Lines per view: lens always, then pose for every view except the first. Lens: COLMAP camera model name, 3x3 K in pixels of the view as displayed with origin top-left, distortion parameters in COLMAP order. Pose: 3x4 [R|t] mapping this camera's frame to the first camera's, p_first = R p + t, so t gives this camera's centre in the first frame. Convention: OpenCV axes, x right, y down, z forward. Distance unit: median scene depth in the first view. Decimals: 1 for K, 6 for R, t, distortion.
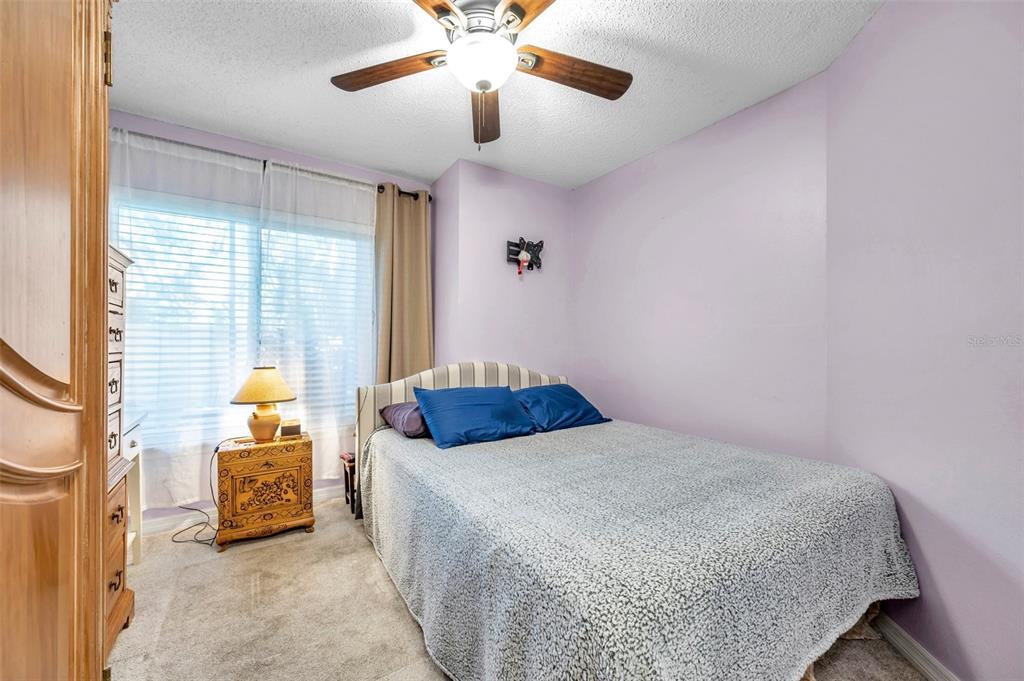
lens RADIAL K [[408.8, 0, 513.1], [0, 408.8, 343.7], [0, 0, 1]] dist [-0.000214, 0.000014]
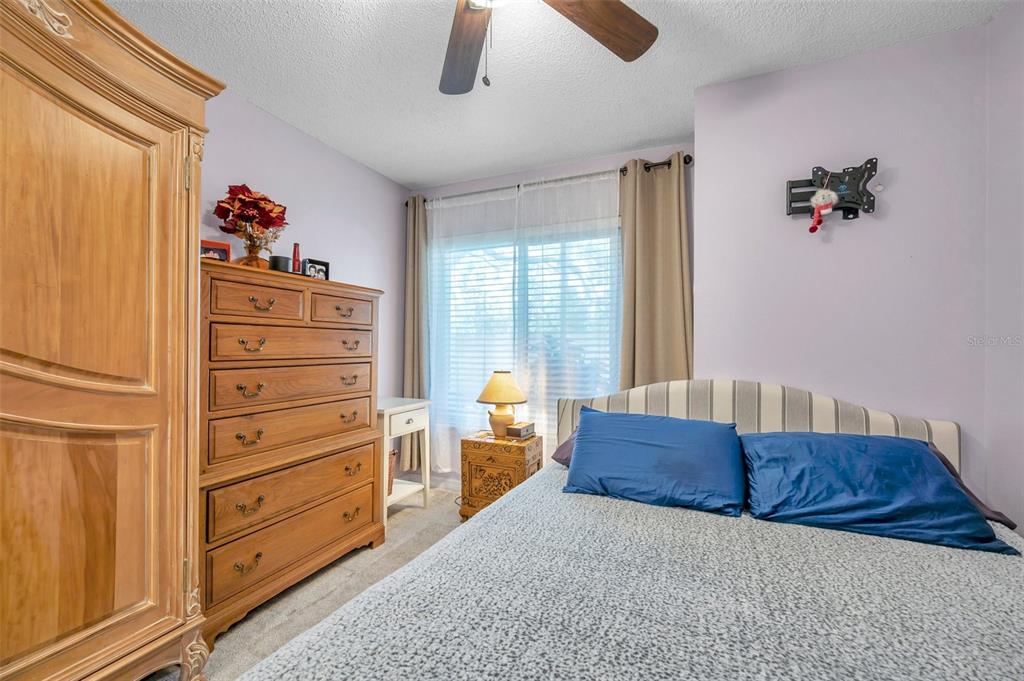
lens RADIAL K [[408.8, 0, 513.1], [0, 408.8, 343.7], [0, 0, 1]] dist [-0.000214, 0.000014]
pose [[0.534484, -0.004901, -0.845164, 0.322553], [-0.006346, 0.999932, -0.009812, -0.005551], [0.845155, 0.010608, 0.534417, 0.399012]]
